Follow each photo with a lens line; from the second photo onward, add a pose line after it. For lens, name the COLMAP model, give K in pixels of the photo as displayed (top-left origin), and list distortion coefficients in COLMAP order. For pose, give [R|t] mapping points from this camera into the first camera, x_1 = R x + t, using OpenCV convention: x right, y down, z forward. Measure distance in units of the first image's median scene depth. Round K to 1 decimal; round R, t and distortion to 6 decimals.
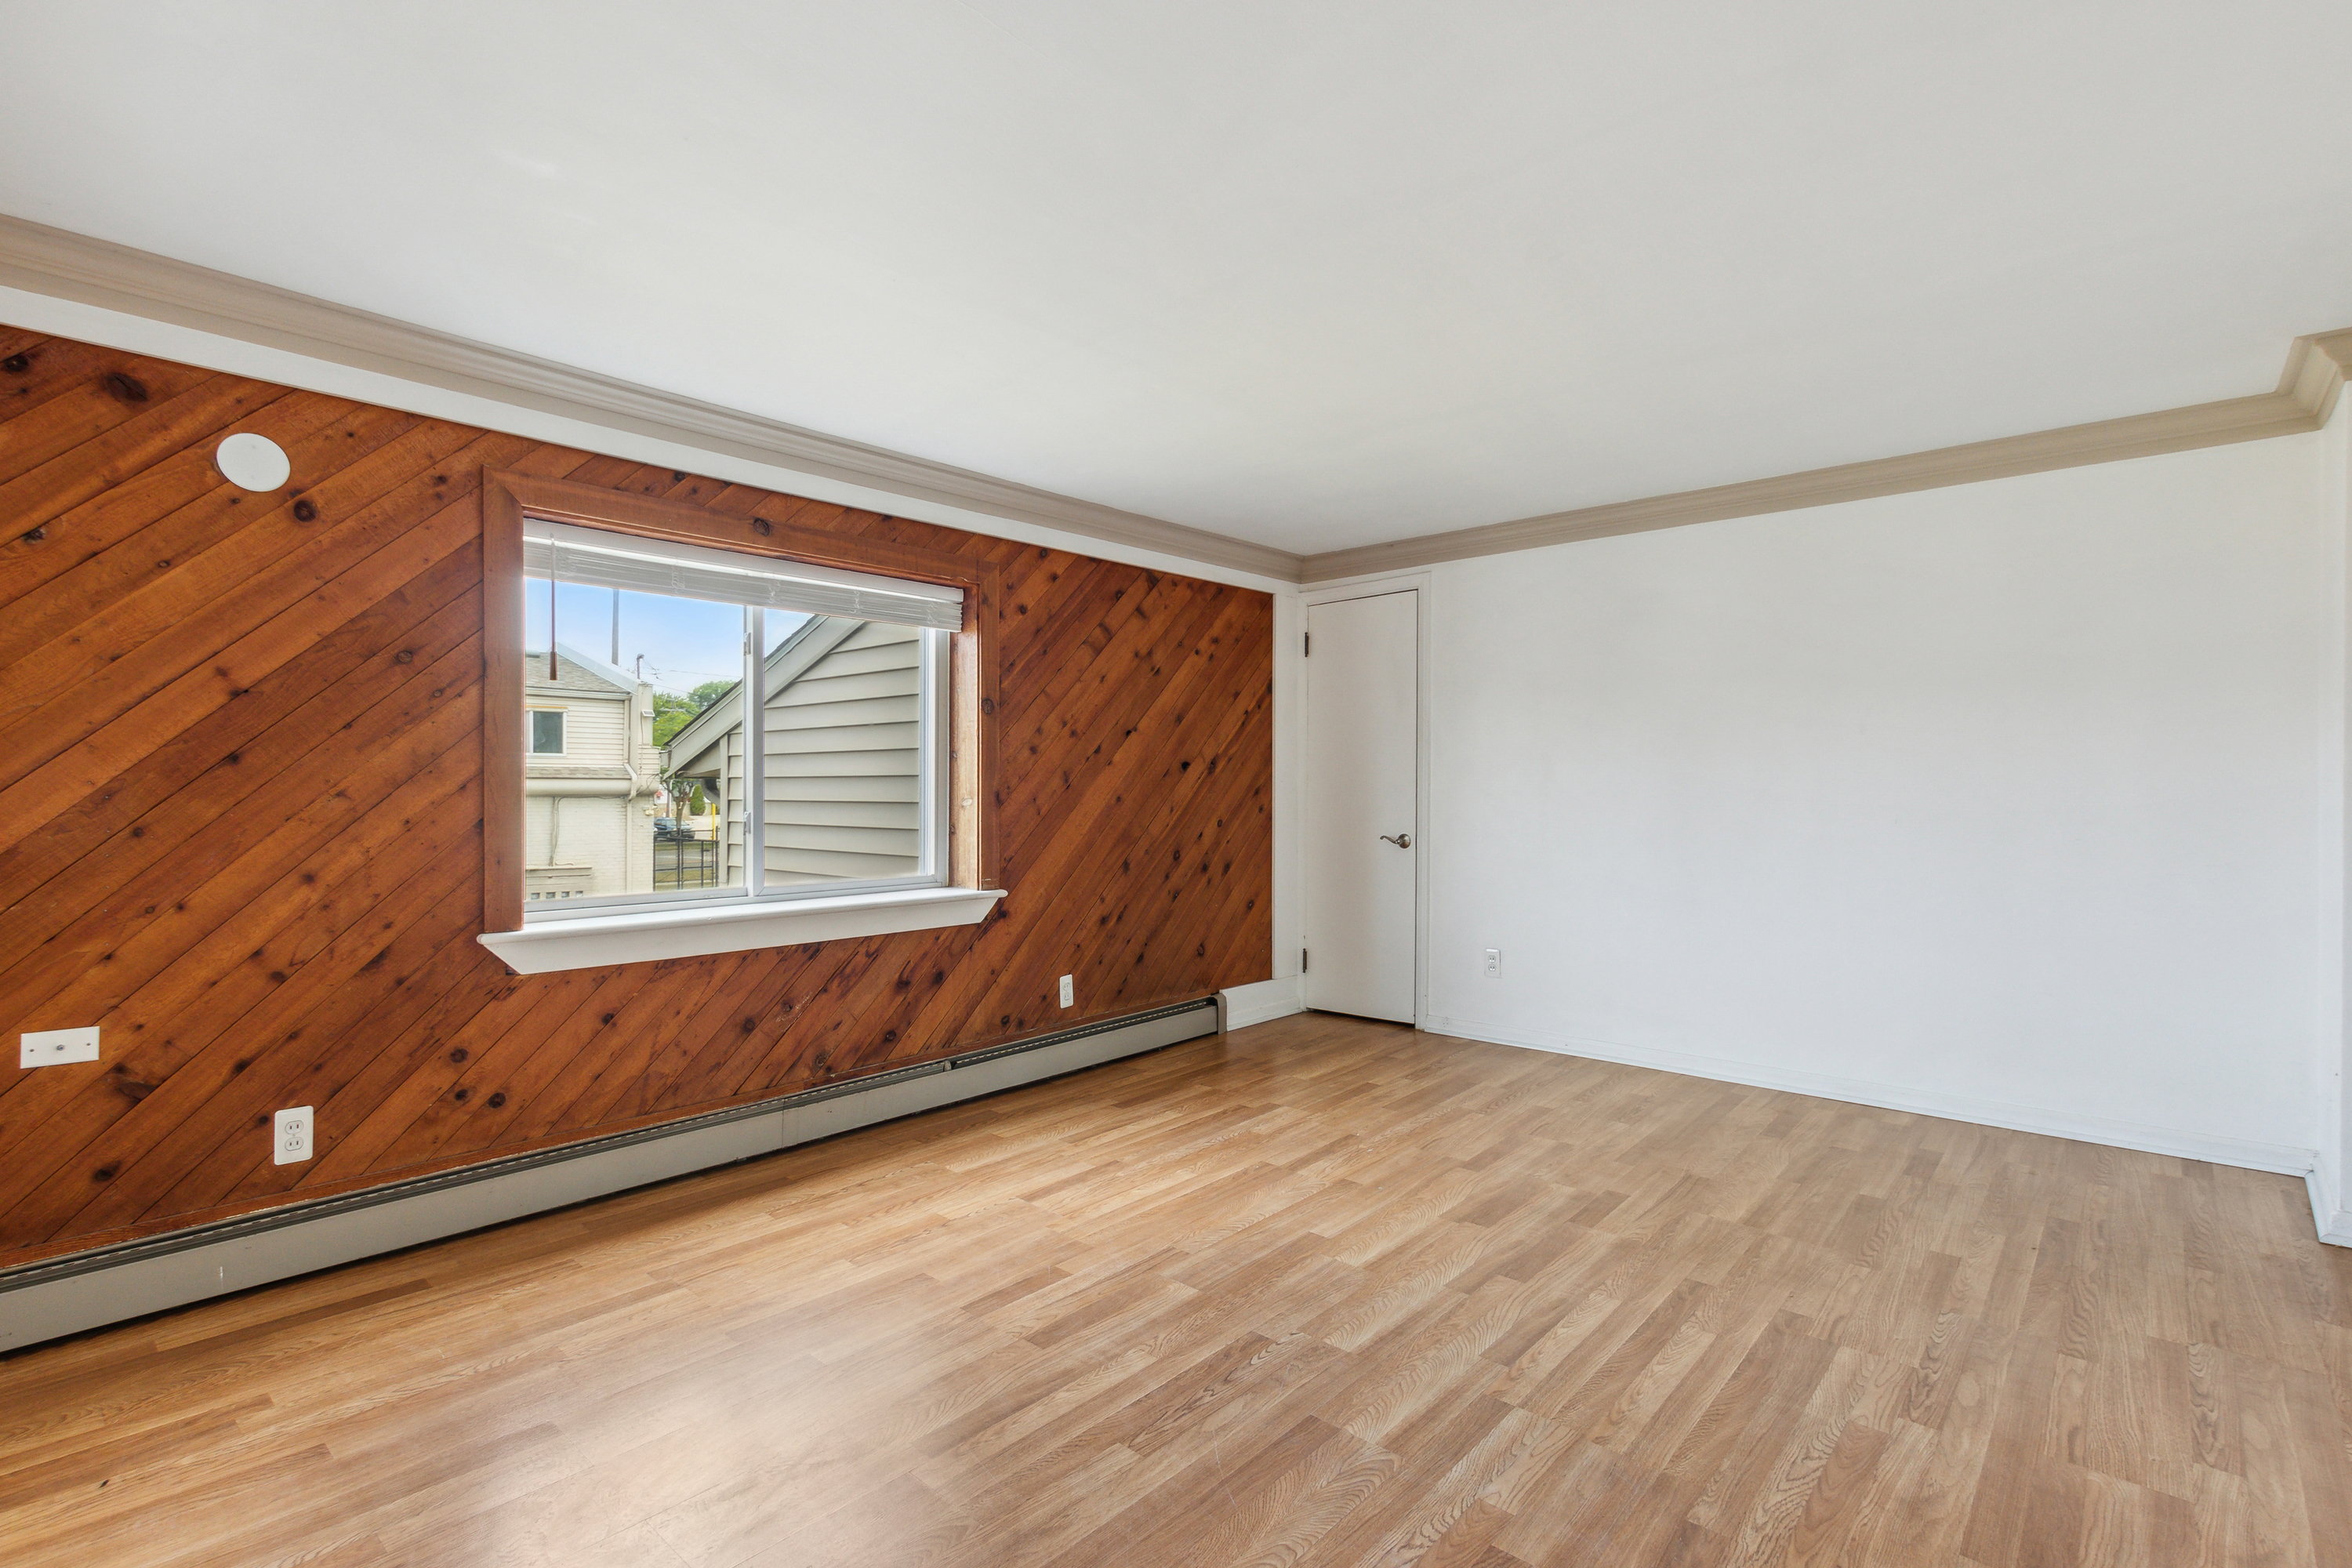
lens RADIAL K [[1122.6, 0, 1166.5], [0, 1122.6, 786.8], [0, 0, 1]] dist [0.004347, -0.000137]
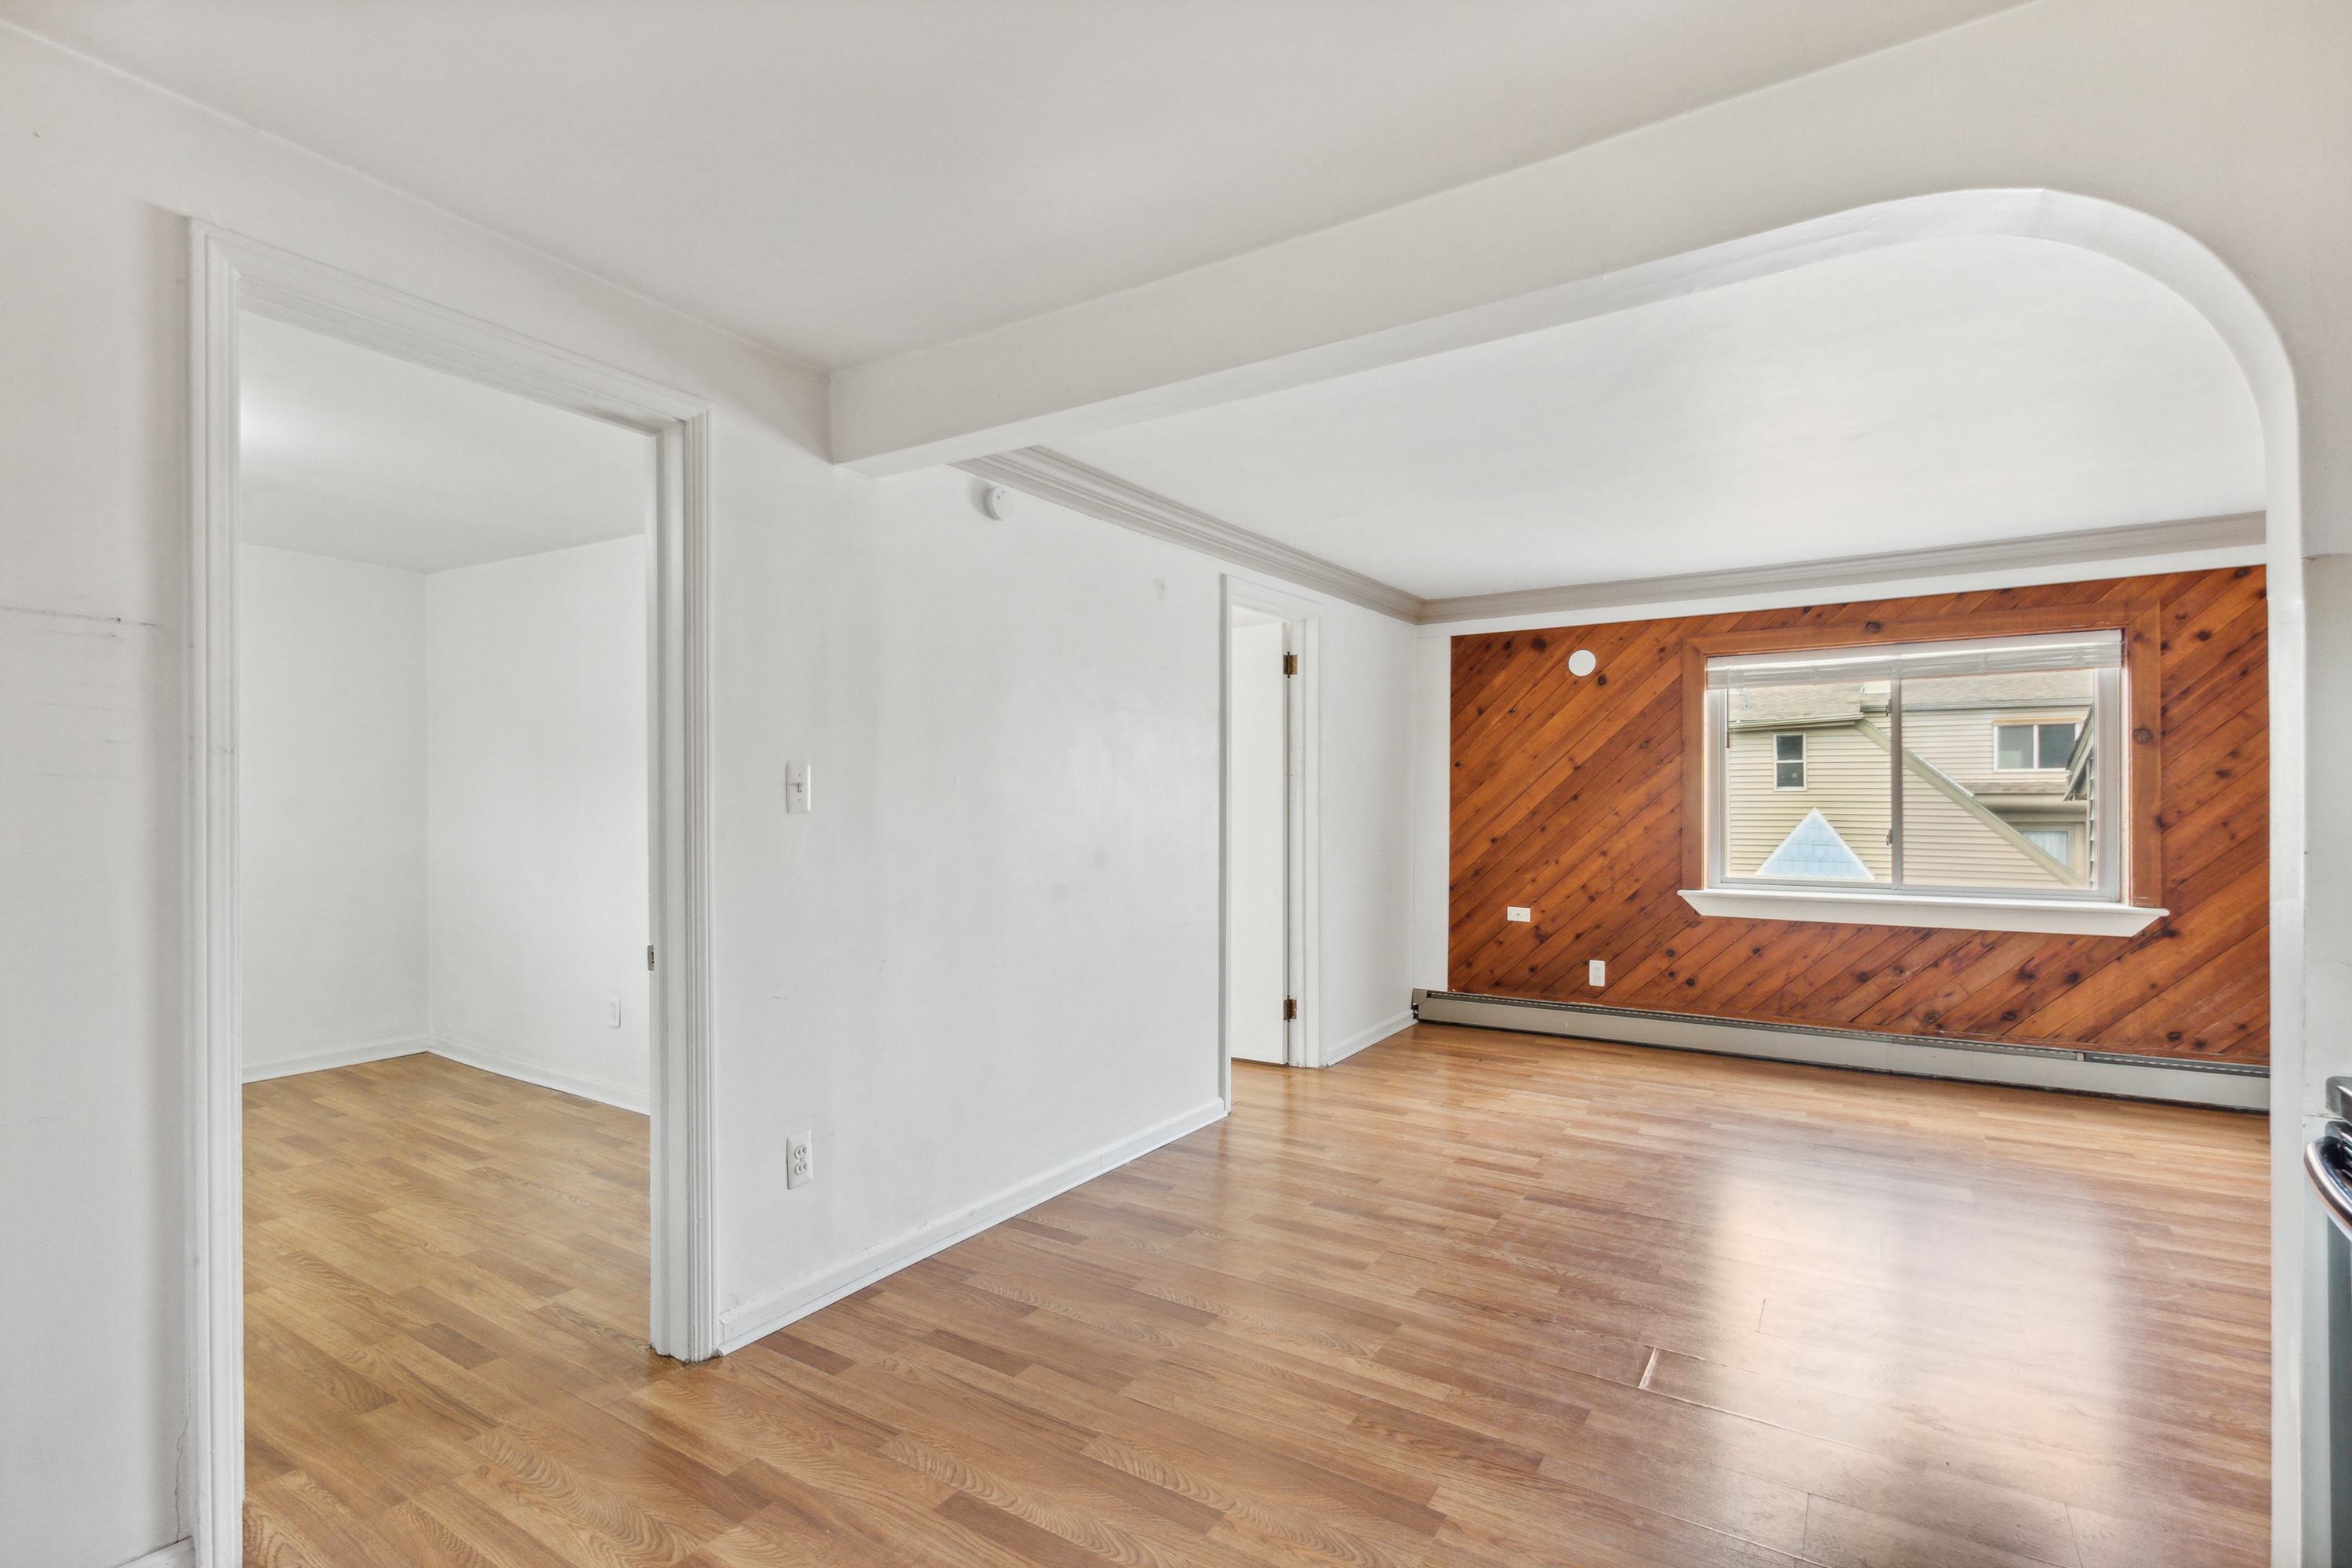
lens RADIAL K [[1122.6, 0, 1172.1], [0, 1122.6, 798.0], [0, 0, 1]] dist [0.004347, -0.000137]
pose [[0.147393, -0.010535, -0.989022, 0.931764], [-0.001987, 0.999938, -0.010947, 0.001386], [0.989076, 0.003579, 0.147363, -0.087422]]
